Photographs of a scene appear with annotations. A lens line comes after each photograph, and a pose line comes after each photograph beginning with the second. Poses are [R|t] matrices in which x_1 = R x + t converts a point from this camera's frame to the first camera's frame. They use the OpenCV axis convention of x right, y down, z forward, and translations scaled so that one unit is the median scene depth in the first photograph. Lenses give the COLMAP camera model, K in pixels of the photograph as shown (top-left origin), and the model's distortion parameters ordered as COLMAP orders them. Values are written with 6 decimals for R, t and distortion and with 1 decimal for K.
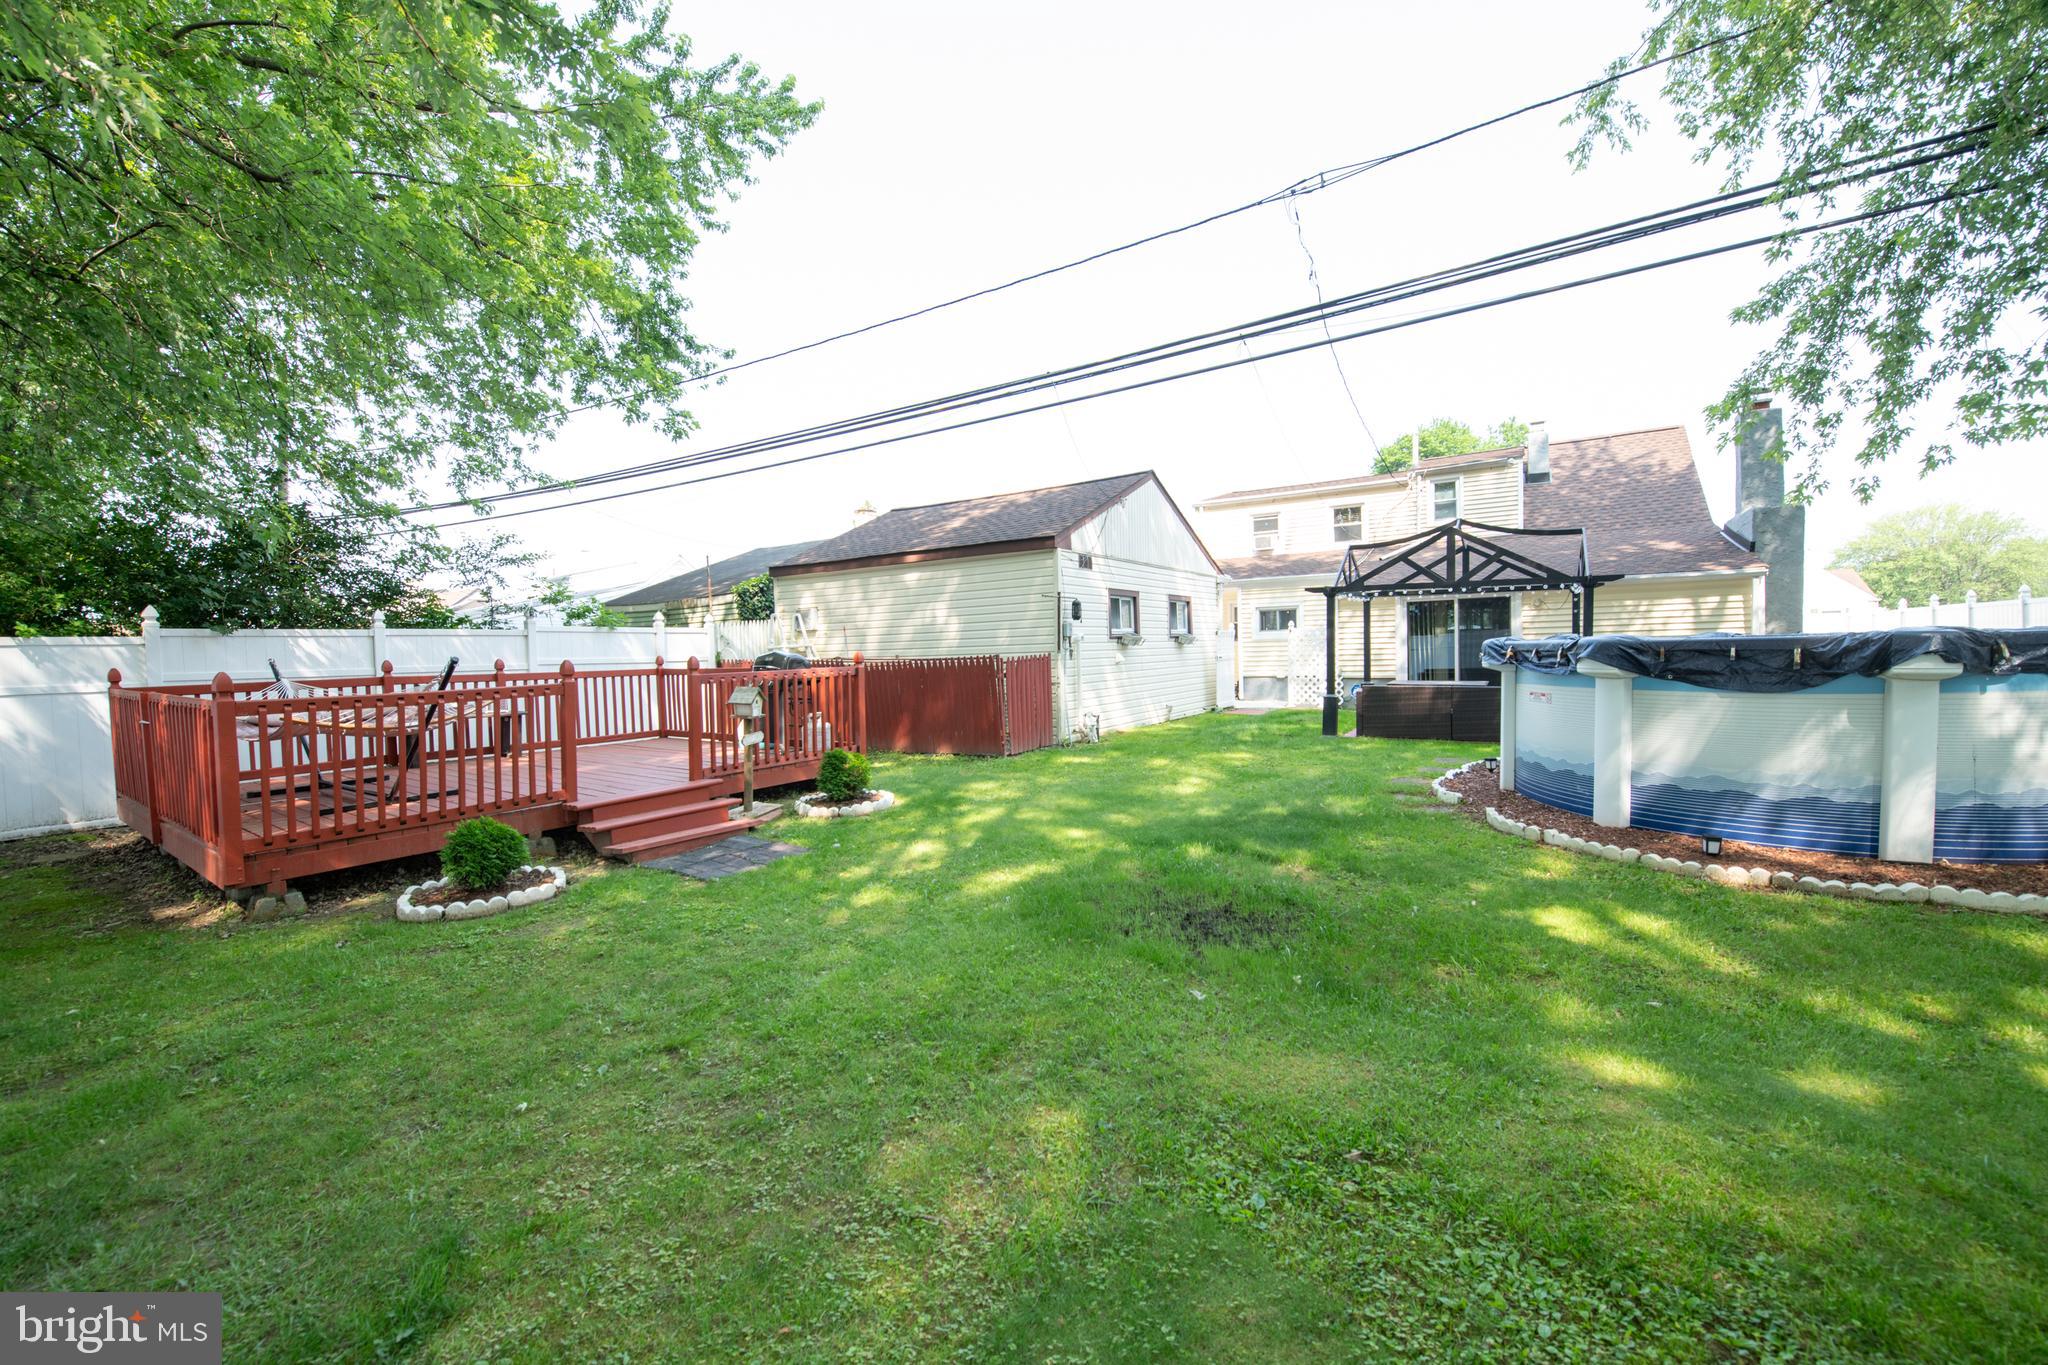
lens RADIAL K [[825.3, 0, 1024.0], [0, 825.3, 682.5], [0, 0, 1]] dist [-0.030693, -0.000193]
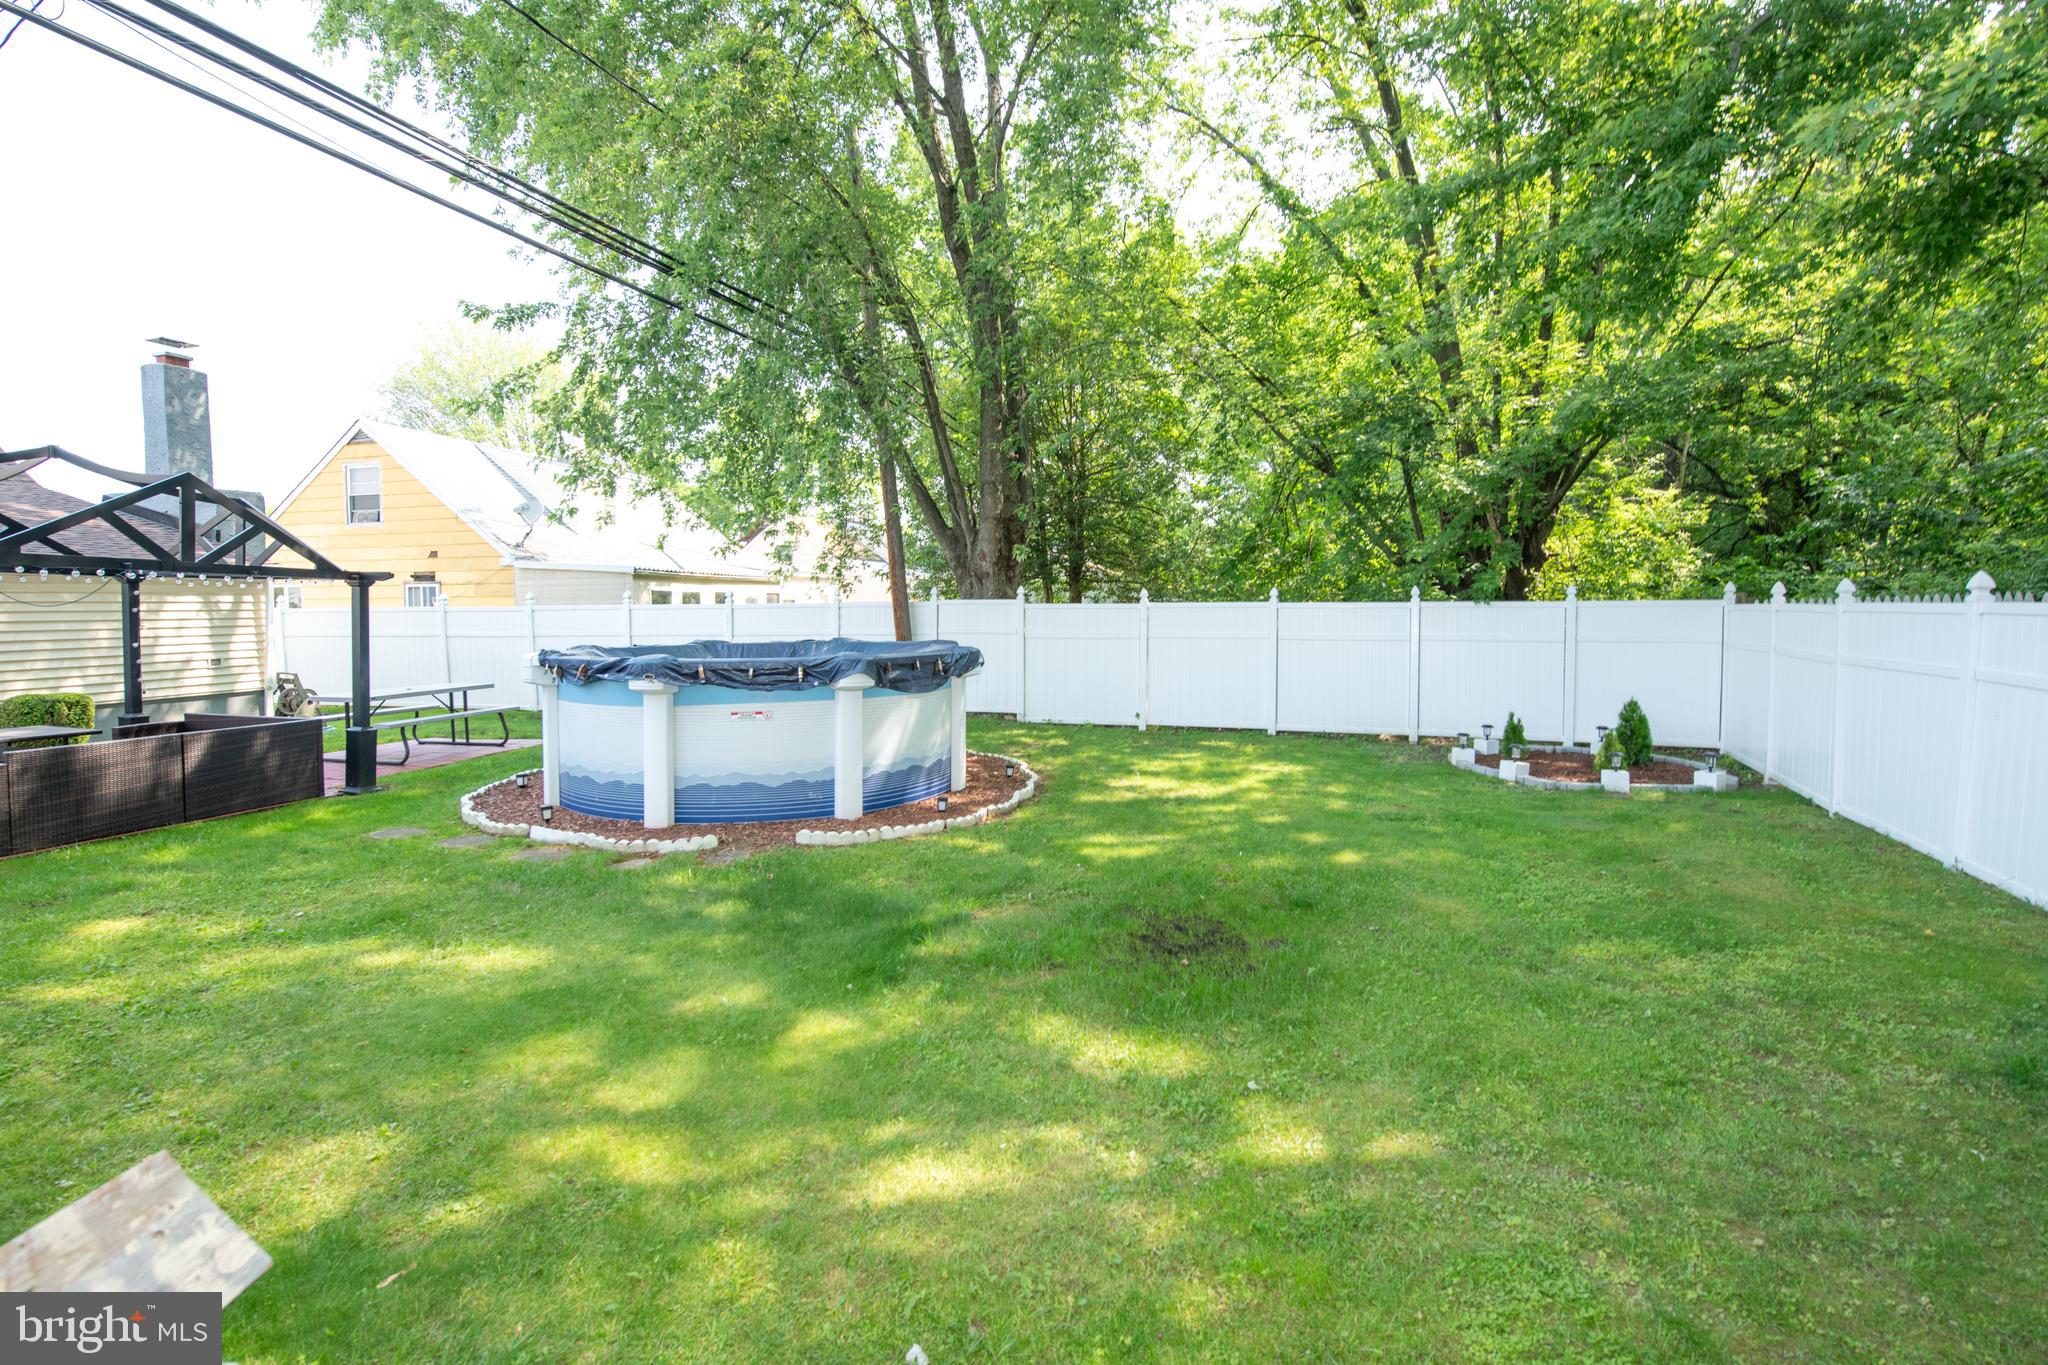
lens RADIAL K [[968.6, 0, 1024.6], [0, 968.6, 649.4], [0, 0, 1]] dist [-0.001433, -0.000131]
pose [[-0.299009, -0.014357, 0.954142, -0.570574], [0.050872, 0.998225, 0.030962, -0.080112], [-0.952893, 0.057797, -0.297748, 1.009827]]
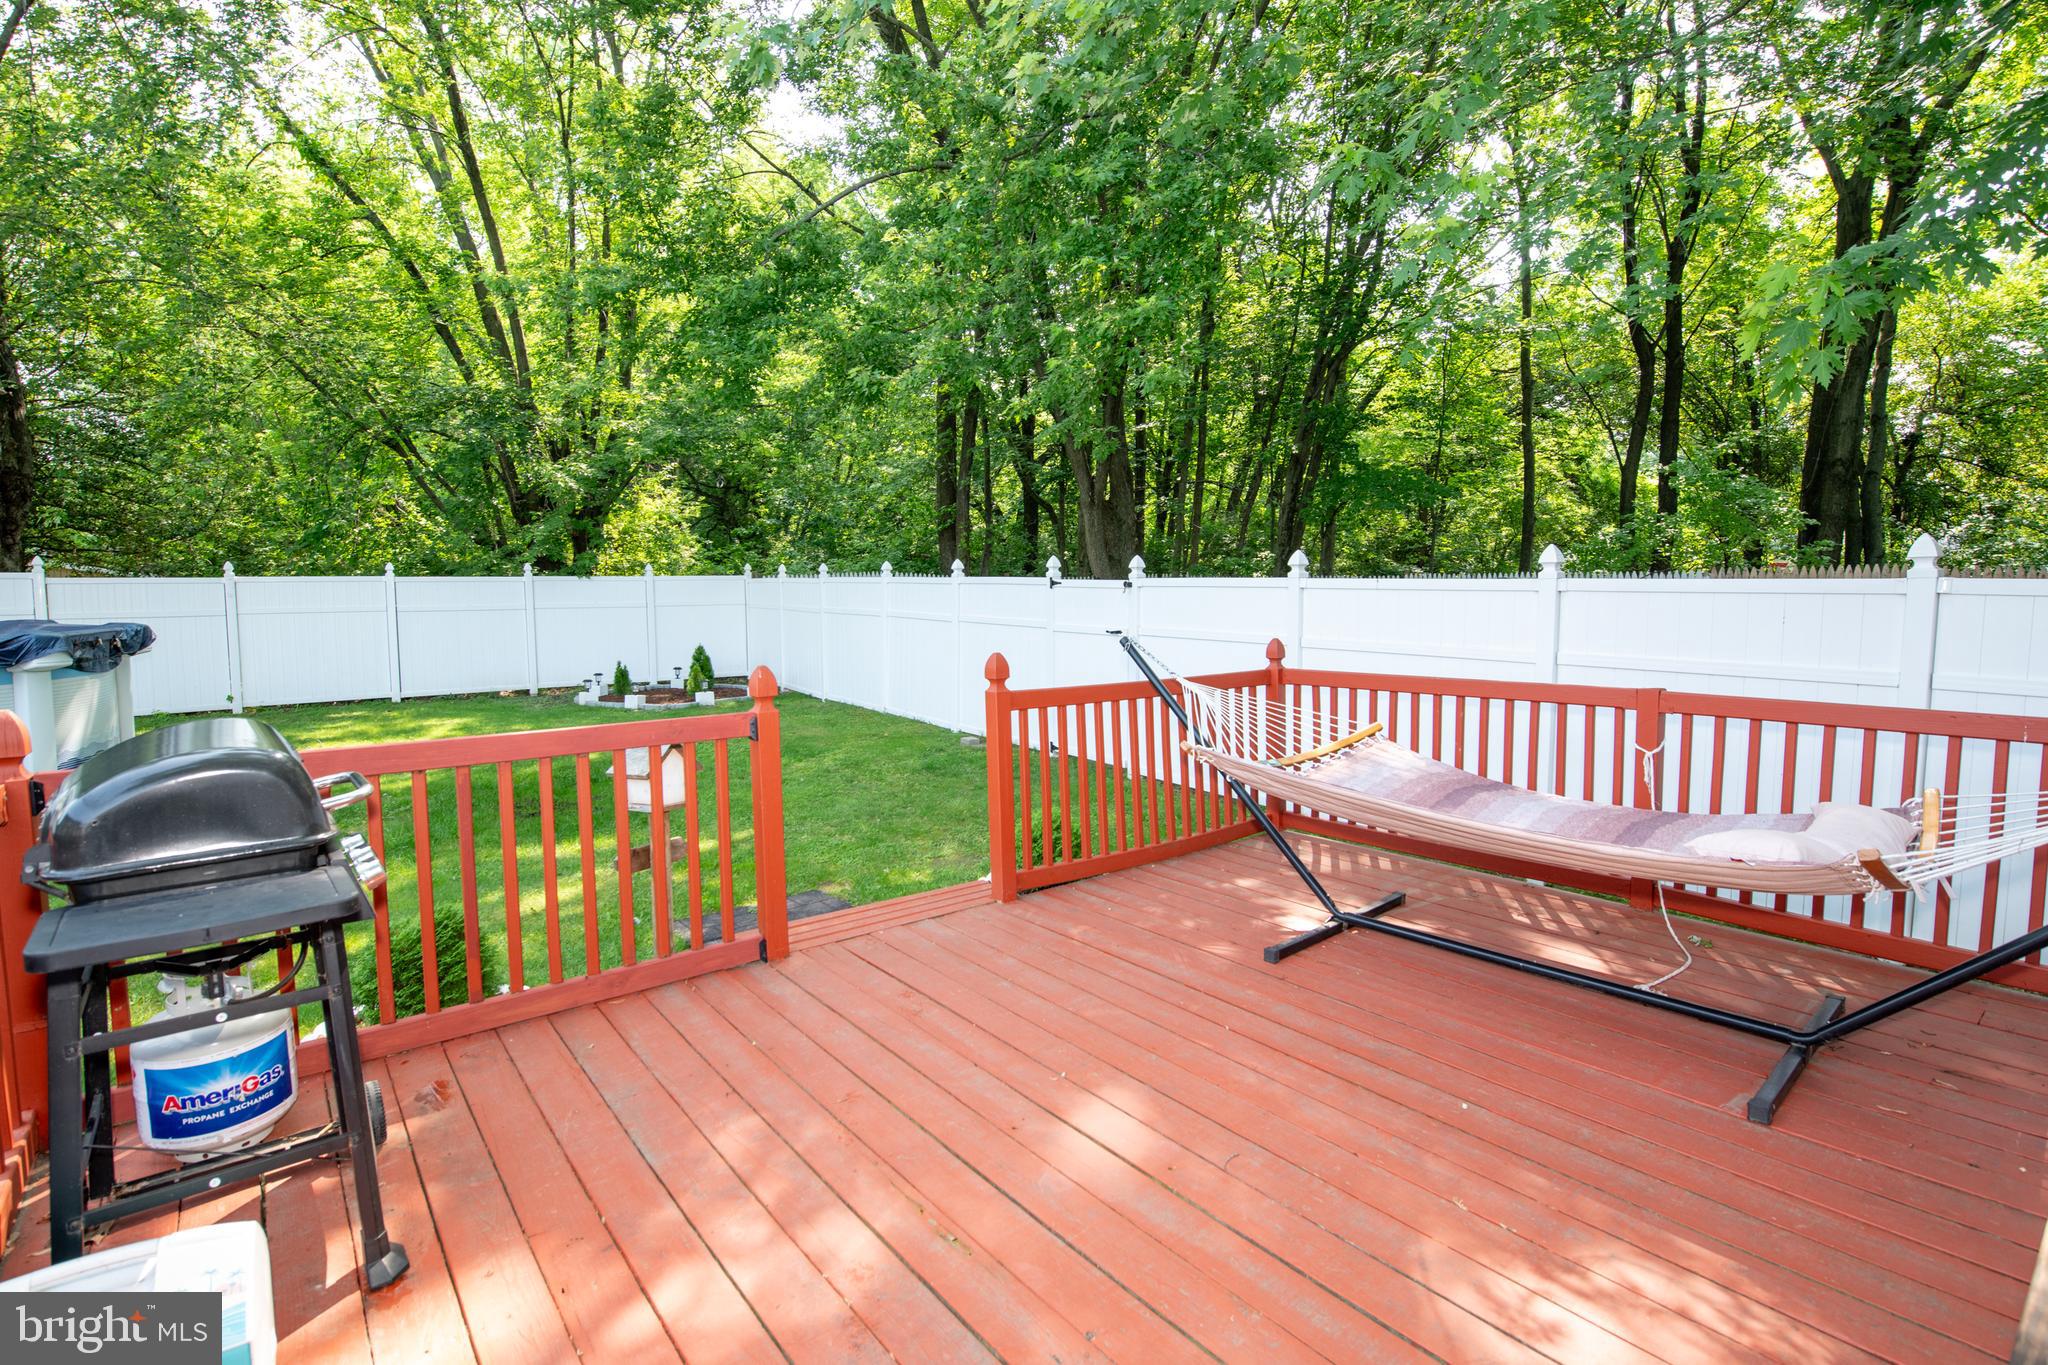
lens RADIAL K [[968.6, 0, 1024.6], [0, 968.6, 649.4], [0, 0, 1]] dist [-0.001433, -0.000131]
pose [[-0.958125, 0.009416, 0.286194, -0.739390], [0.041376, 0.993523, 0.105831, -0.097761], [-0.283344, 0.113241, -0.952309, 1.571870]]
